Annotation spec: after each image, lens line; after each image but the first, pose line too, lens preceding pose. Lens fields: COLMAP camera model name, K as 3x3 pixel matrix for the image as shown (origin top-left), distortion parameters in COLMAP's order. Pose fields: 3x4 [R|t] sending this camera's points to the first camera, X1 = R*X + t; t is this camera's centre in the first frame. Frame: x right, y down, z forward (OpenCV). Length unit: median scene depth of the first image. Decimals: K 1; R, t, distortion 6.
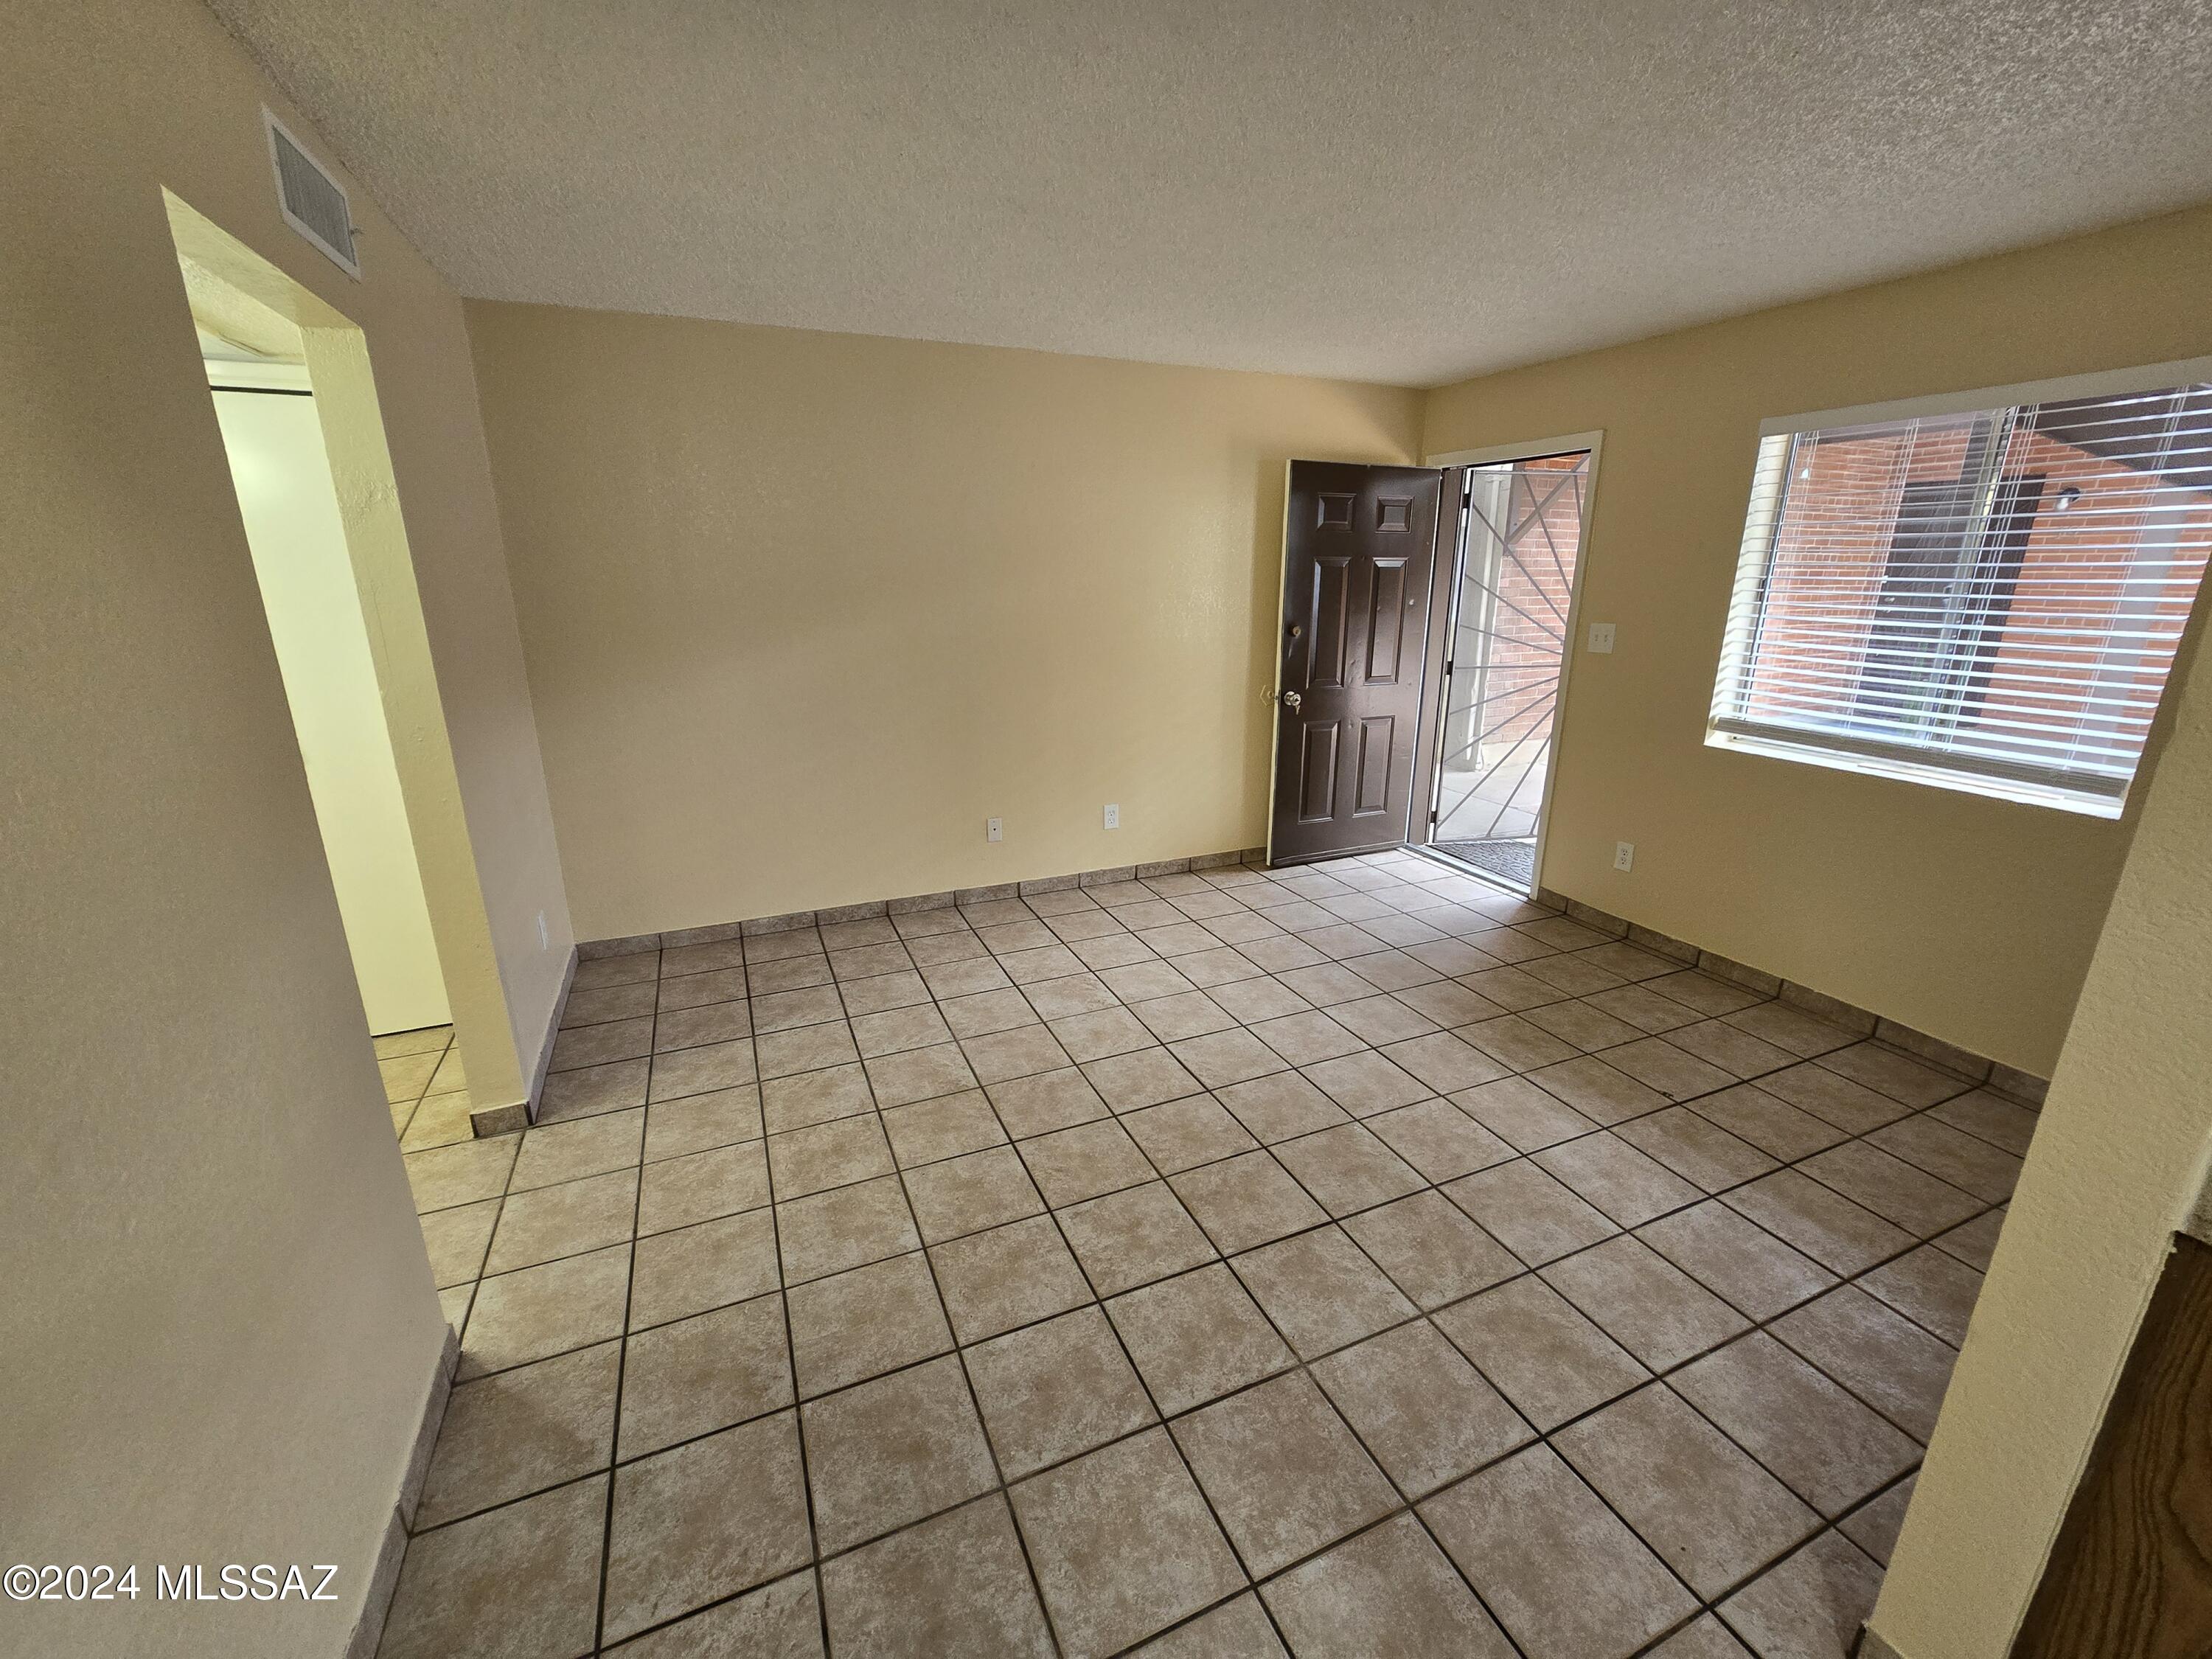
lens RADIAL K [[907.6, 0, 1118.9], [0, 907.6, 829.8], [0, 0, 1]] dist [-0.006091, 0.001931]
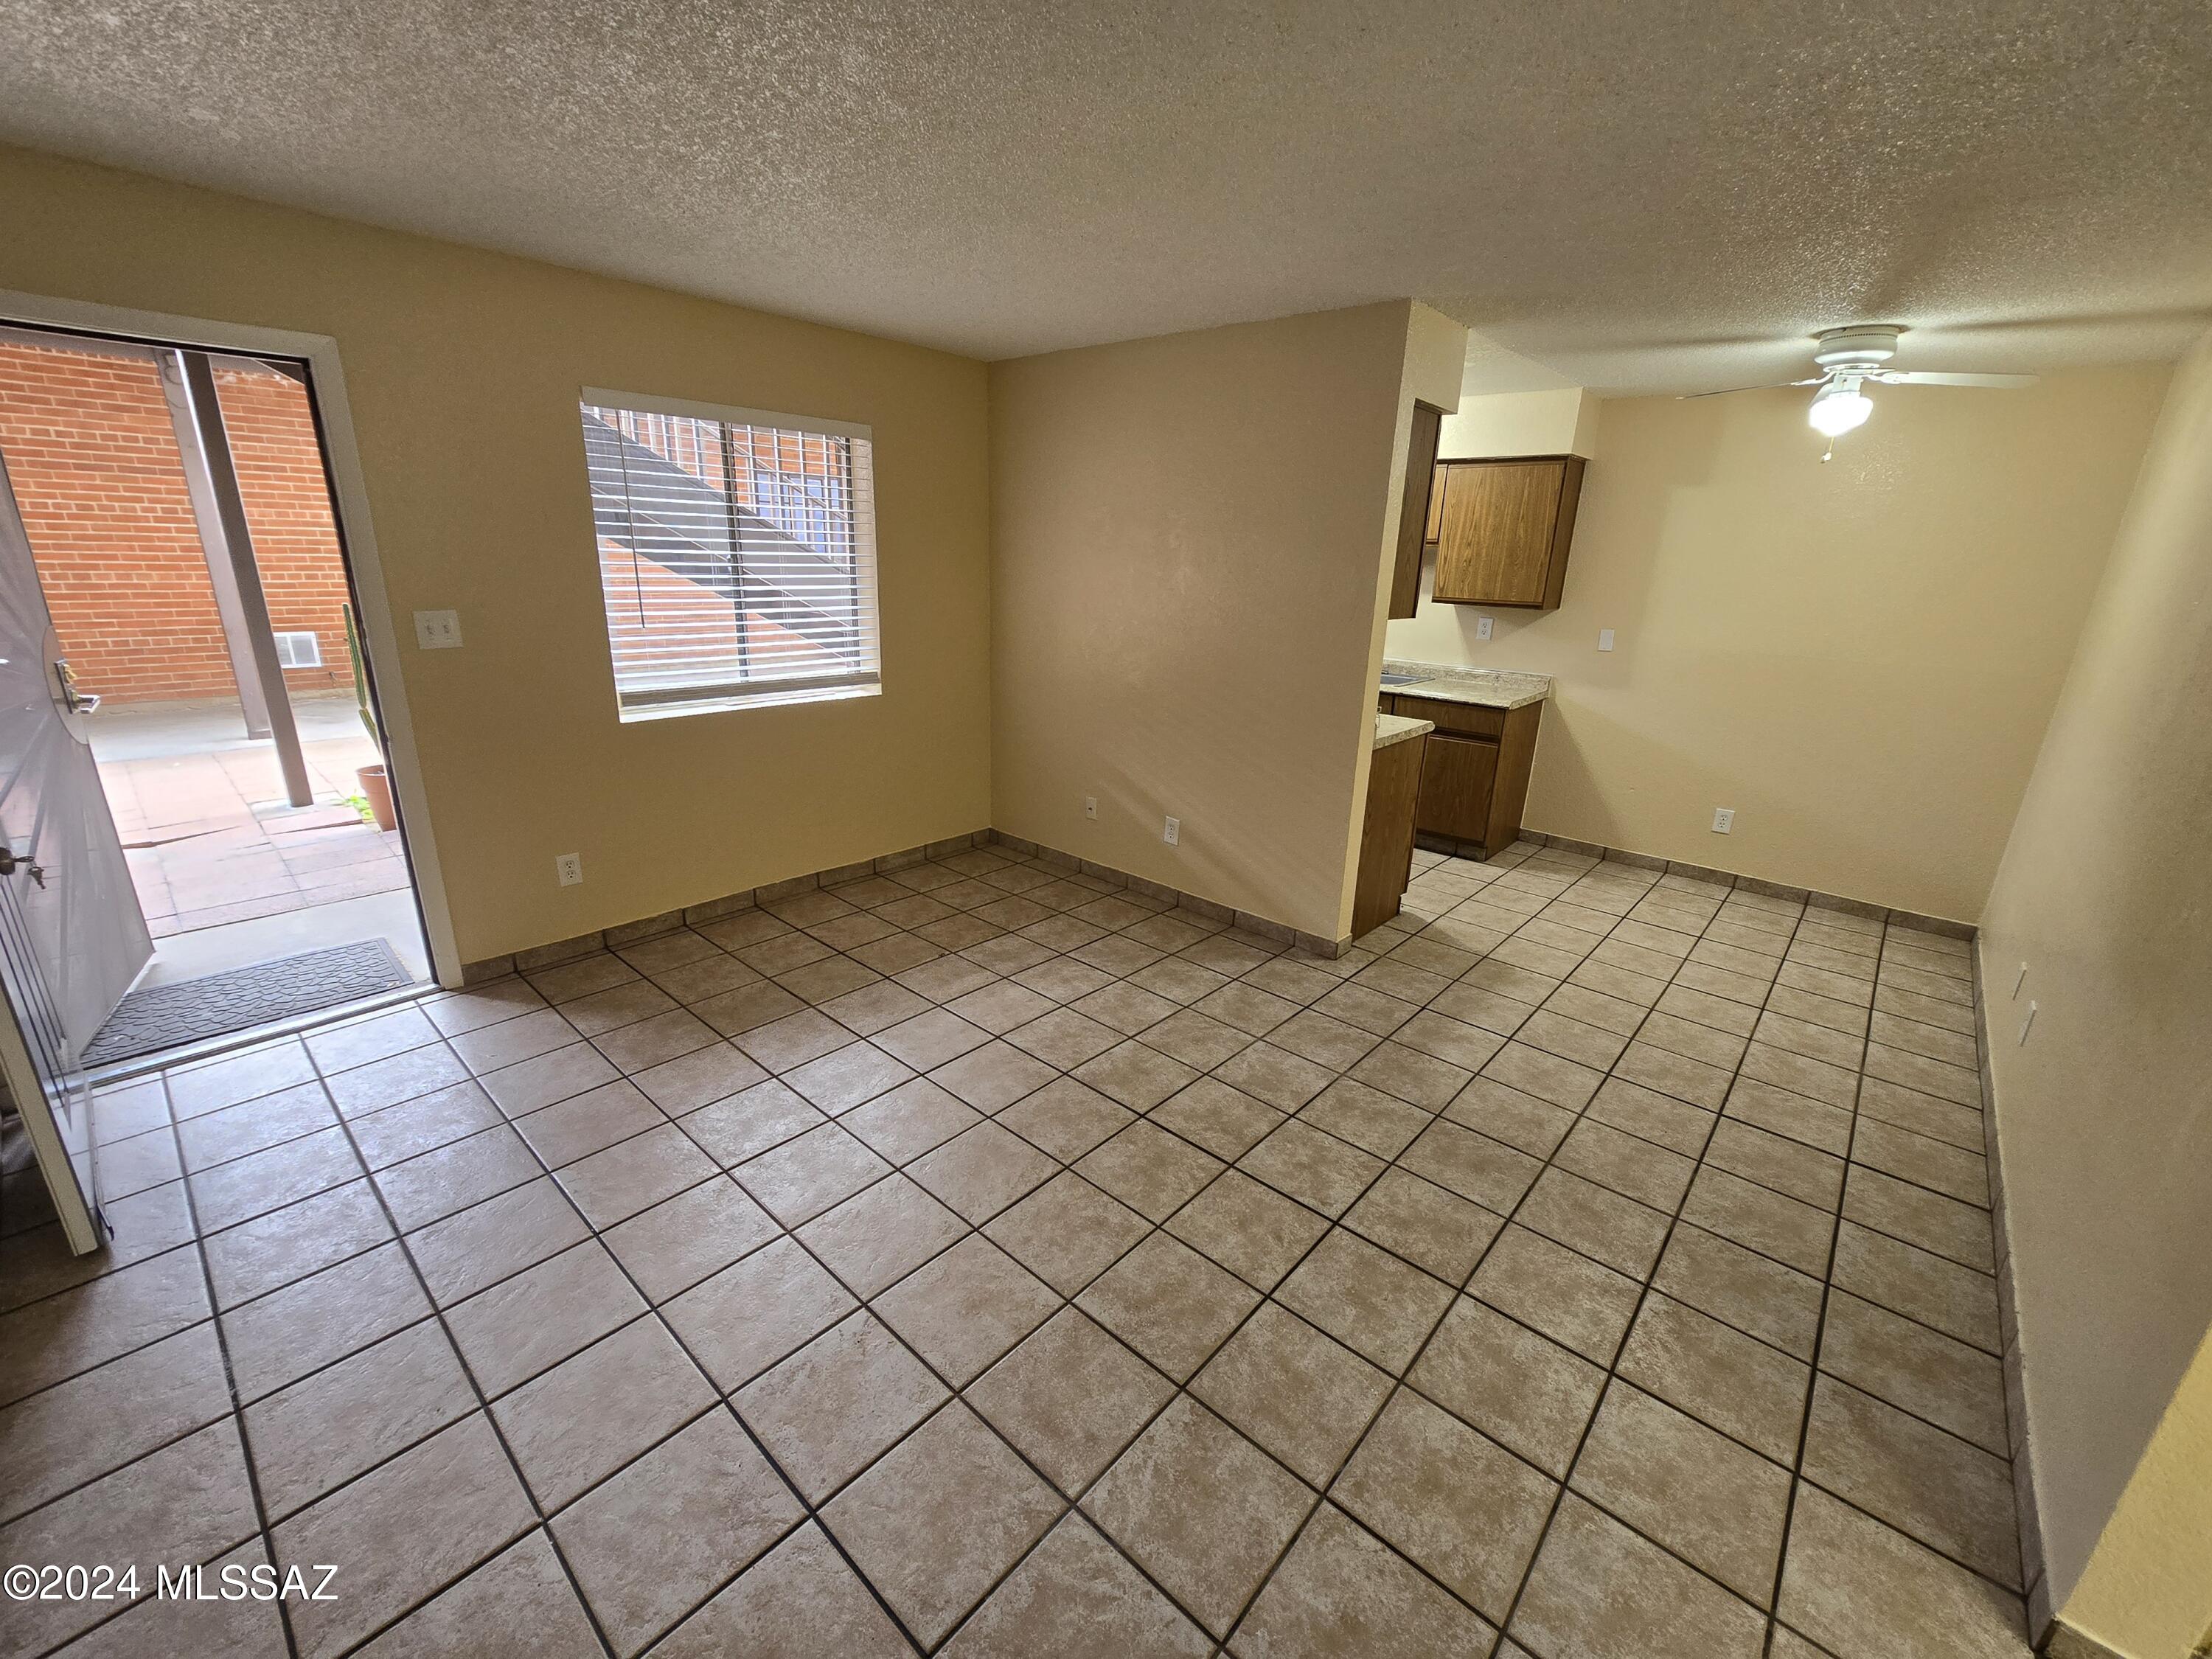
lens RADIAL K [[907.6, 0, 1108.8], [0, 907.6, 835.3], [0, 0, 1]] dist [-0.006091, 0.001931]
pose [[-0.412042, -0.290856, 0.863495, -0.662242], [0.221179, 0.887410, 0.404454, -0.388796], [-0.883913, 0.357639, -0.301319, 1.276318]]
